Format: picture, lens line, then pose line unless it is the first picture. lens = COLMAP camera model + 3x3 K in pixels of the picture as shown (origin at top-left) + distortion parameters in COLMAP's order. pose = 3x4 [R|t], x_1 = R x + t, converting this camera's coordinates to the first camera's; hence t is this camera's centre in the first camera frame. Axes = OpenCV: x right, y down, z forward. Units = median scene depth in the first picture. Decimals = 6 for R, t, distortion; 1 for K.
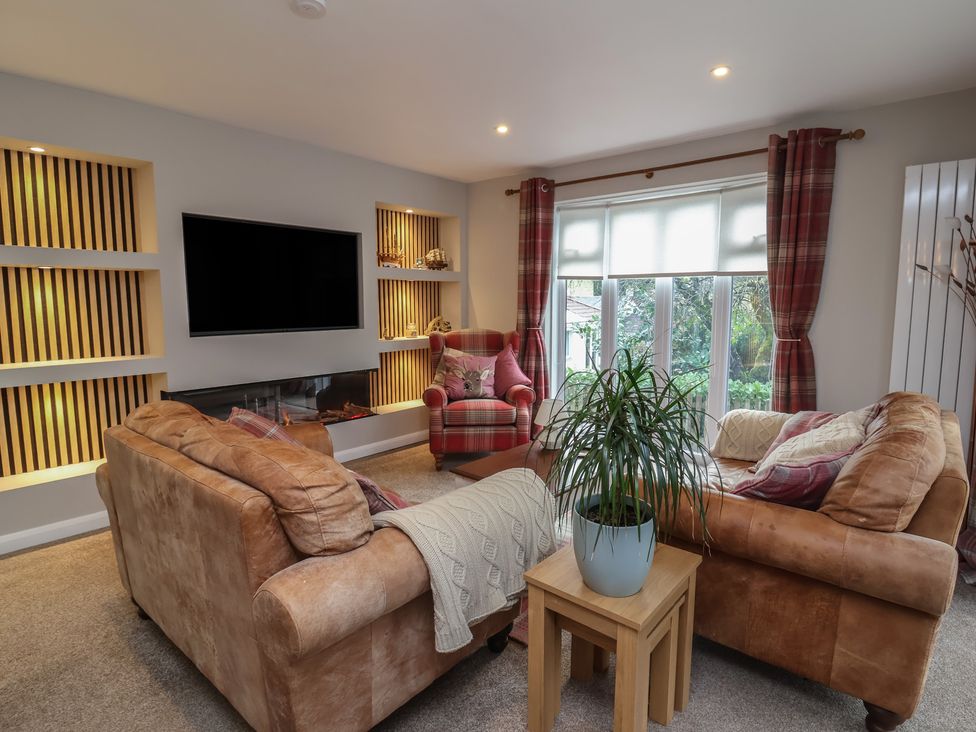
lens RADIAL K [[509.4, 0, 506.9], [0, 509.4, 365.7], [0, 0, 1]] dist [-0.011762, -0.008437]
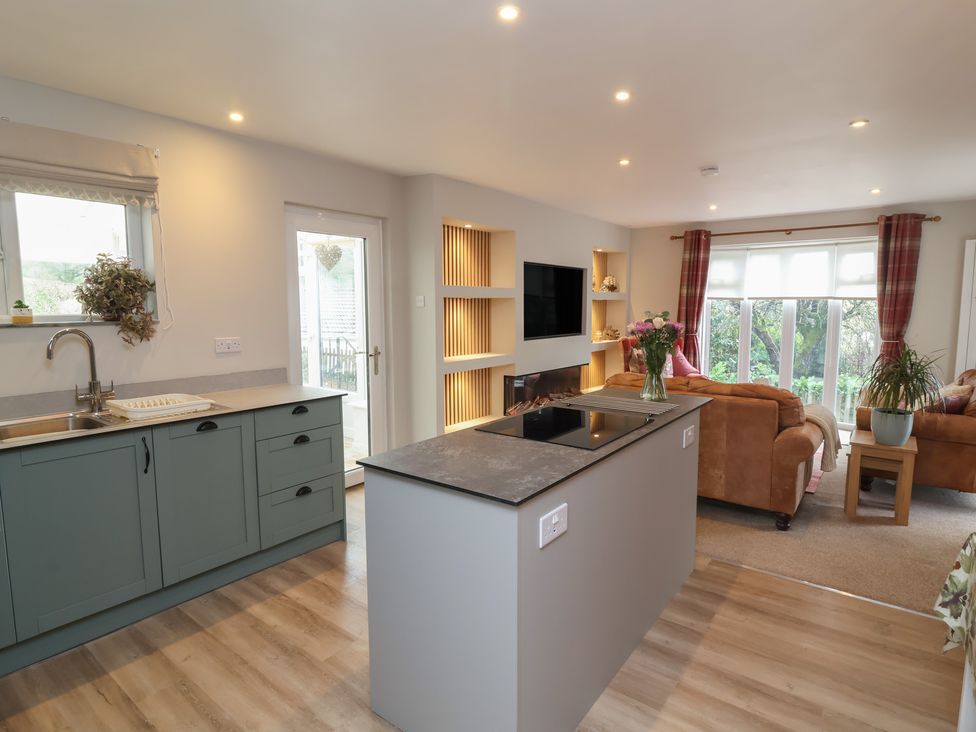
lens RADIAL K [[537.3, 0, 504.6], [0, 537.3, 362.8], [0, 0, 1]] dist [0.004260, -0.009261]
pose [[0.998006, -0.007152, 0.062717, -0.639288], [0.008263, 0.999813, -0.017479, 0.030364], [-0.062580, 0.017962, 0.997878, -0.512182]]
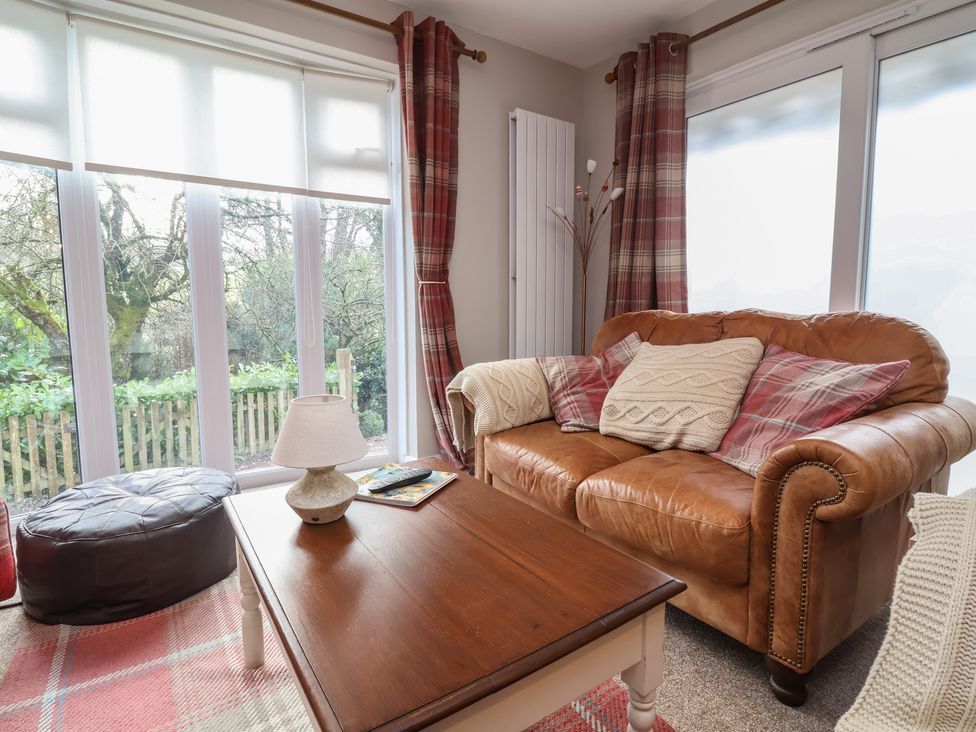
lens RADIAL K [[509.4, 0, 490.4], [0, 509.4, 360.6], [0, 0, 1]] dist [-0.011762, -0.008437]
pose [[0.273183, -0.104437, 0.956276, -0.183785], [0.120117, 0.990012, 0.073807, 0.020388], [-0.954433, 0.094702, 0.282999, 0.573663]]
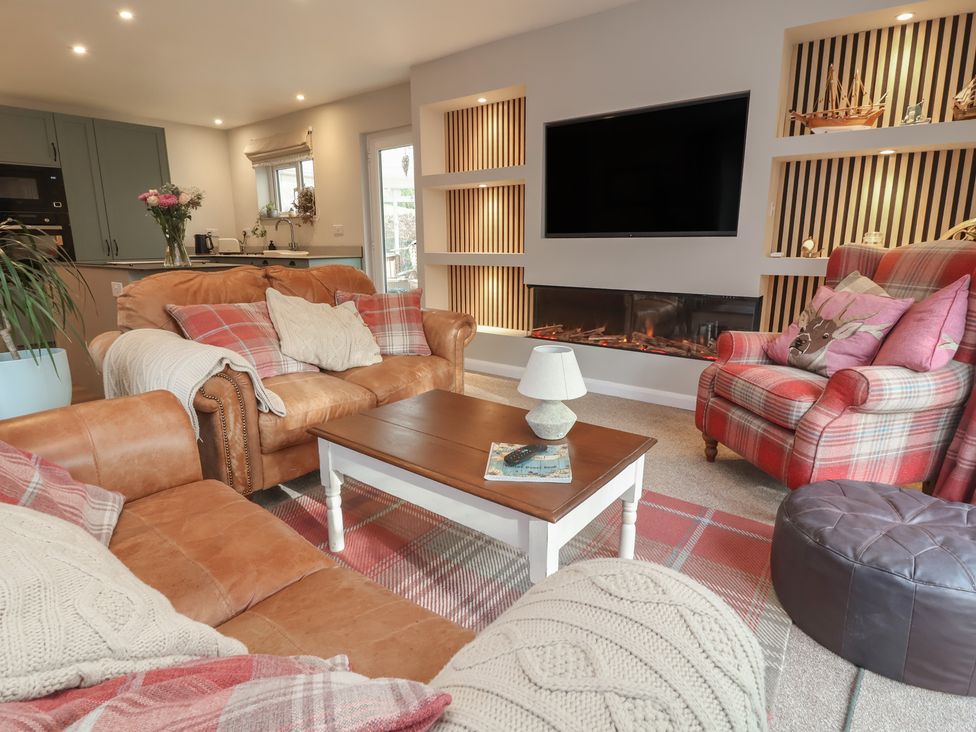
lens RADIAL K [[537.3, 0, 480.9], [0, 537.3, 358.9], [0, 0, 1]] dist [0.004260, -0.009261]
pose [[0.029319, 0.213610, -0.976479, 0.489723], [-0.118036, 0.970804, 0.208824, -0.024002], [0.992576, 0.109137, 0.053677, 0.673303]]
